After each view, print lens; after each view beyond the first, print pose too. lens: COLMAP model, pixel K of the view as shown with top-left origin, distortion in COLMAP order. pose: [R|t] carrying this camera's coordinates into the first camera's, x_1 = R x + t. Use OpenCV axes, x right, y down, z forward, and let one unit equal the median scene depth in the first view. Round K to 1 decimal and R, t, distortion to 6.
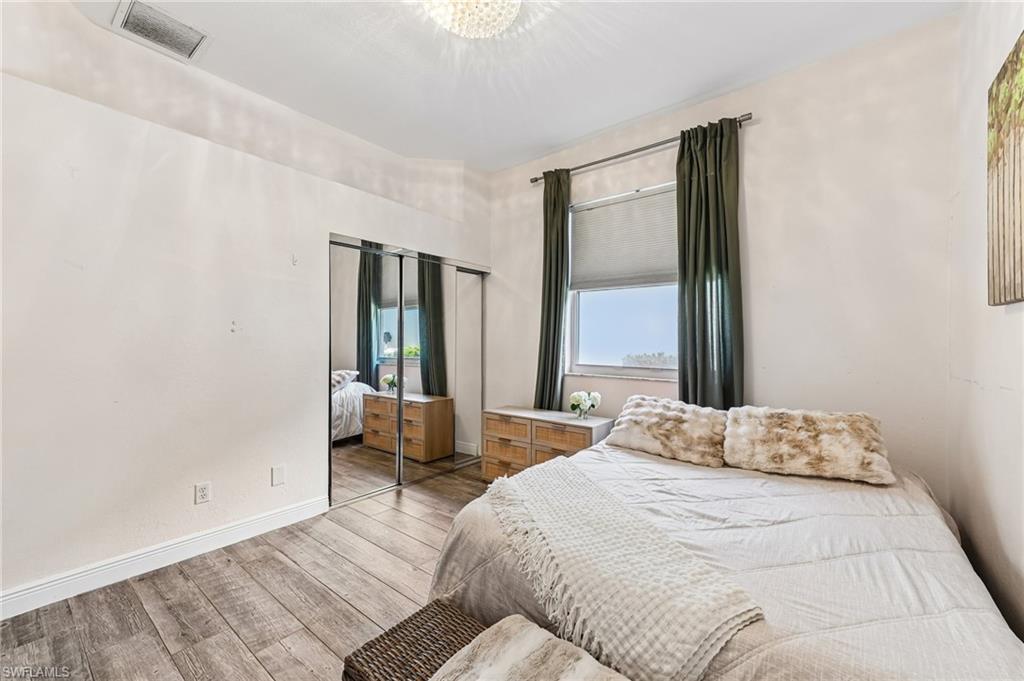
lens RADIAL K [[414.6, 0, 509.7], [0, 414.6, 338.9], [0, 0, 1]] dist [0.024314, 0.000370]
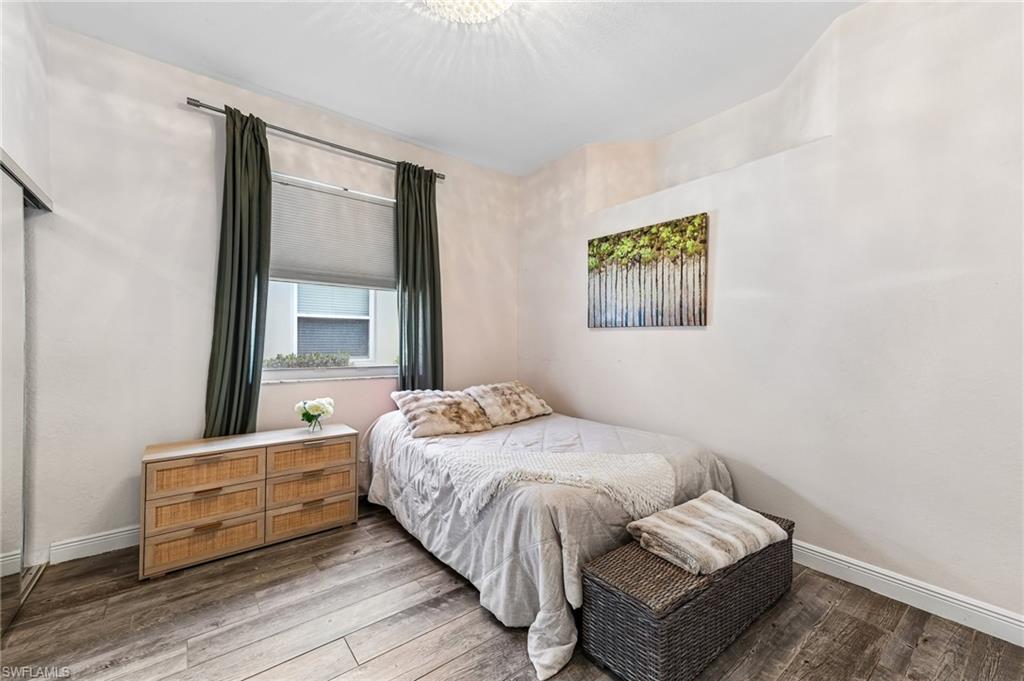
lens RADIAL K [[414.6, 0, 510.6], [0, 414.6, 337.0], [0, 0, 1]] dist [0.024314, 0.000370]
pose [[0.221997, 0.007813, 0.975016, -0.633274], [-0.008392, 0.999946, -0.006102, -0.002010], [-0.975011, -0.006827, 0.222051, 0.438271]]
